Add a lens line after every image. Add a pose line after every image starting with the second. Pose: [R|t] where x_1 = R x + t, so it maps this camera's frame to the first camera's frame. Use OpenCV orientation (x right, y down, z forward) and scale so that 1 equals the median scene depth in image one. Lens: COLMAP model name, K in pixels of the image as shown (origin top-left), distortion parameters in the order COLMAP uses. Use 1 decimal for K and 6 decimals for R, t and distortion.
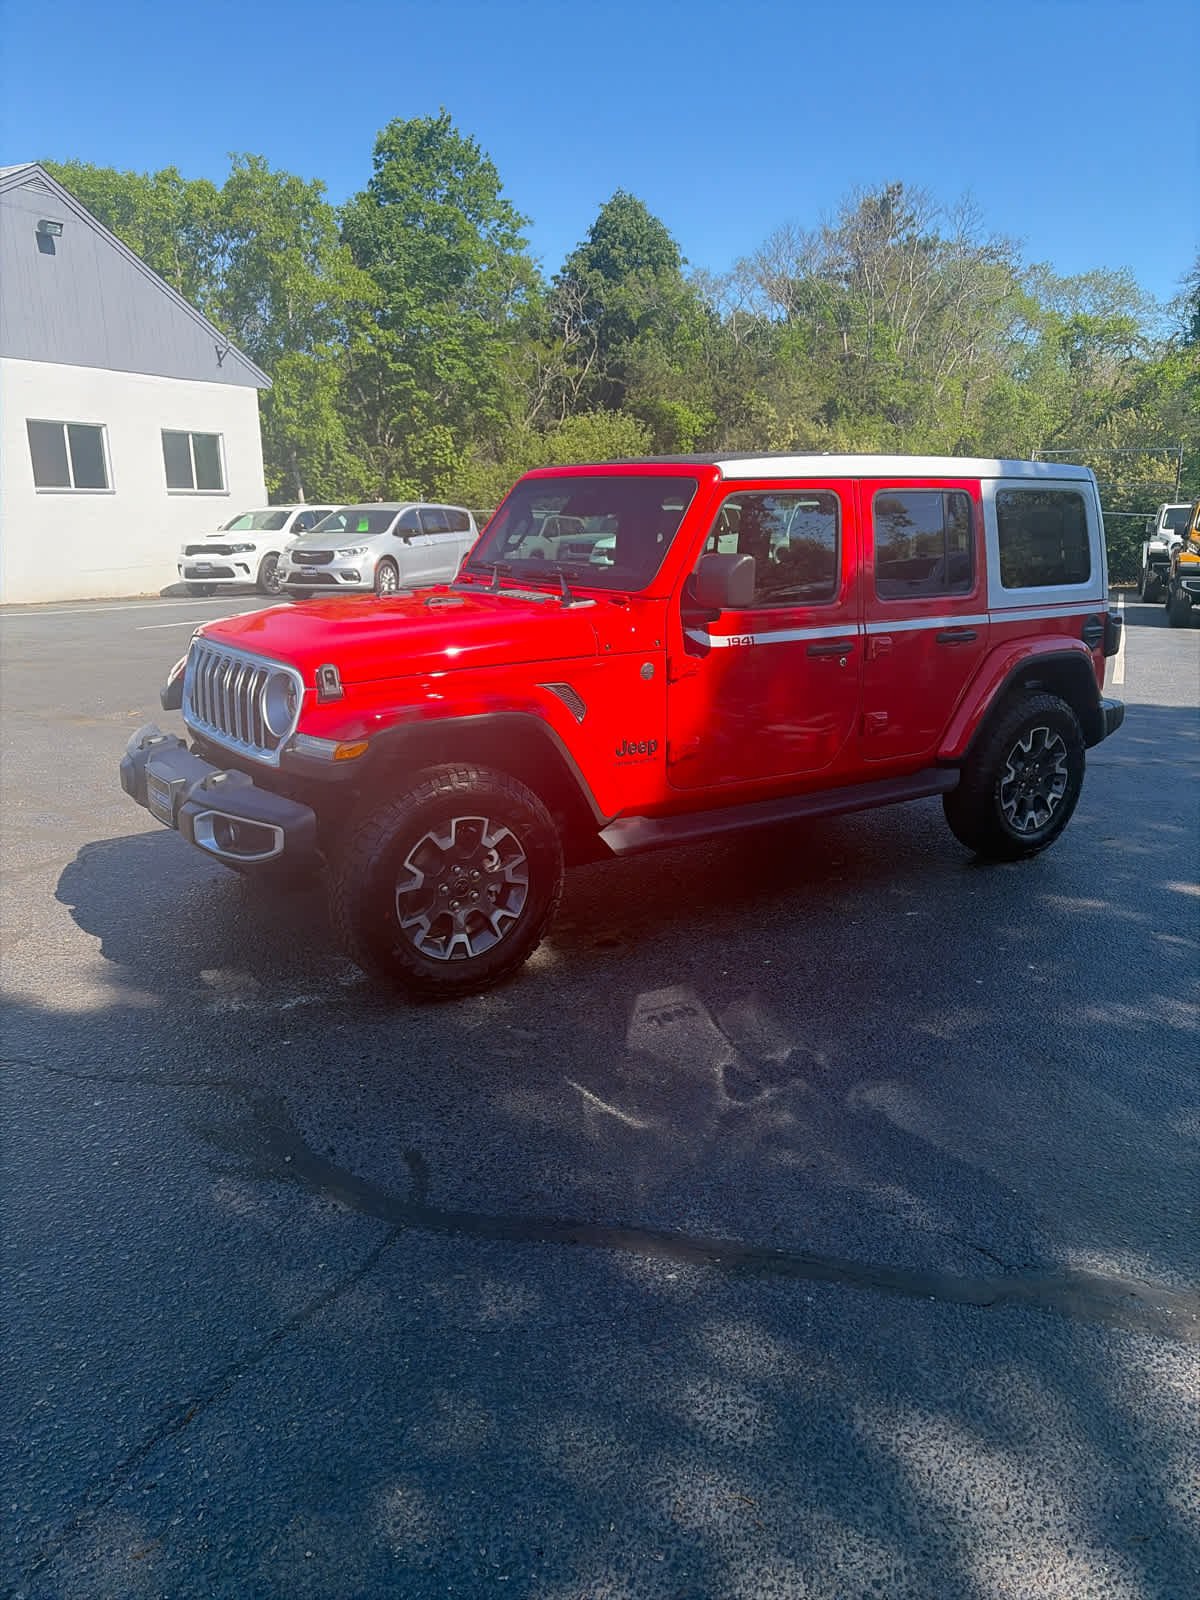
lens RADIAL K [[1234.0, 0, 601.0], [0, 1234.0, 803.2], [0, 0, 1]] dist [0.029436, 0.003038]
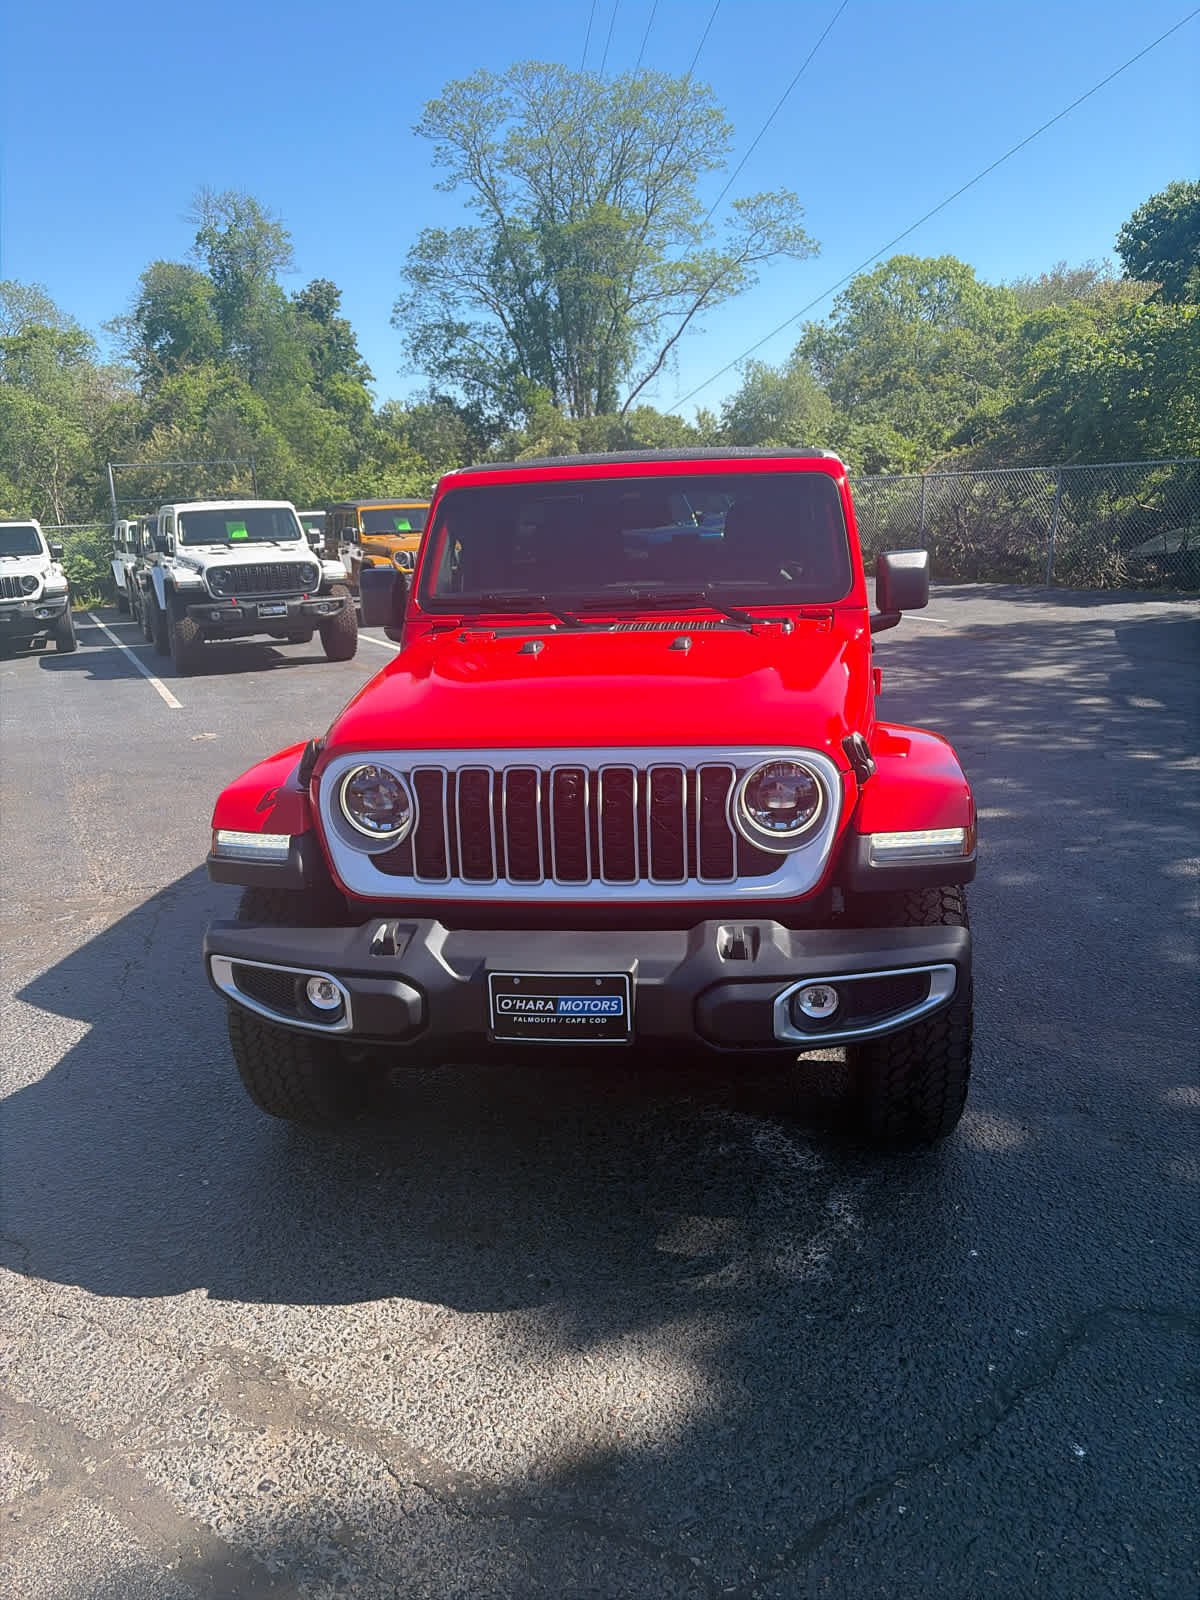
lens RADIAL K [[1234.0, 0, 589.3], [0, 1234.0, 791.1], [0, 0, 1]] dist [0.029436, 0.003038]
pose [[0.673747, -0.206384, 0.709556, -0.103810], [0.221464, 0.972465, 0.072567, -0.020920], [-0.704995, 0.108250, 0.700902, 0.077436]]
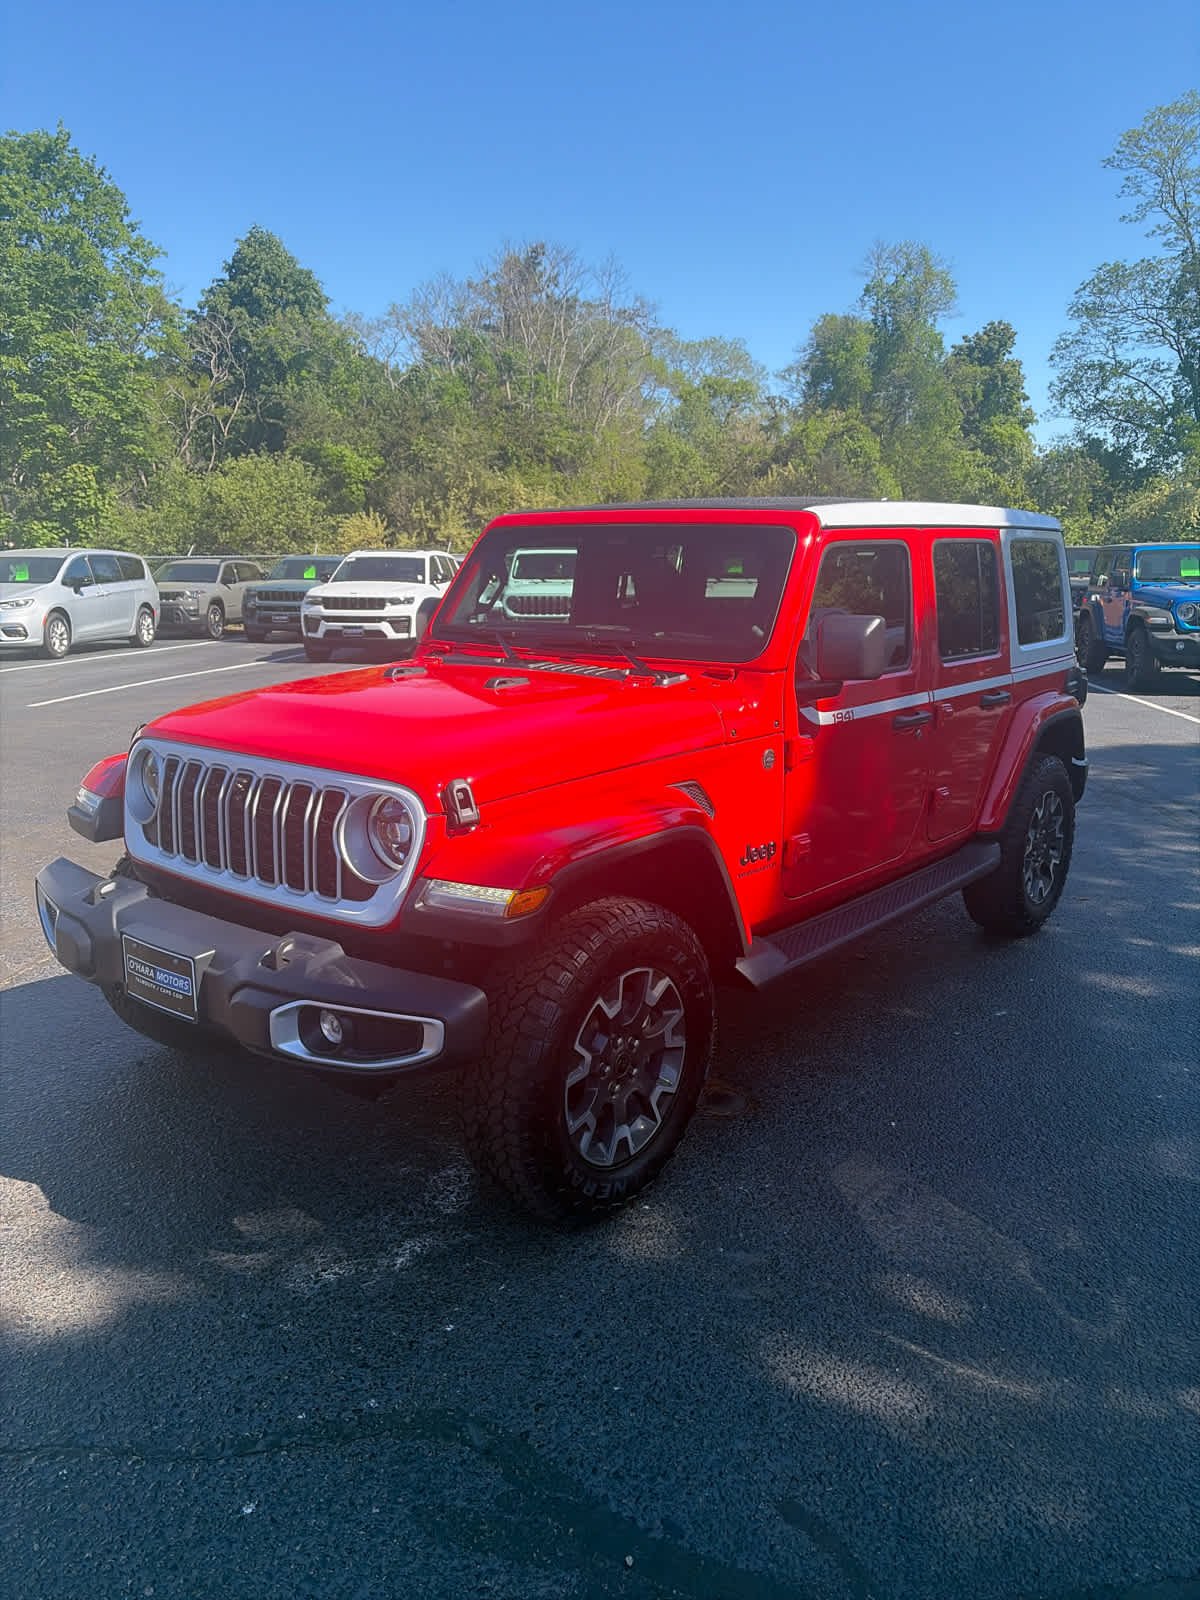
lens RADIAL K [[1234.0, 0, 594.4], [0, 1234.0, 788.3], [0, 0, 1]] dist [0.029436, 0.003038]
pose [[0.957627, -0.054753, 0.282760, -0.054319], [0.067805, 0.997028, -0.036575, -0.011821], [-0.279917, 0.054198, 0.958493, 0.045192]]
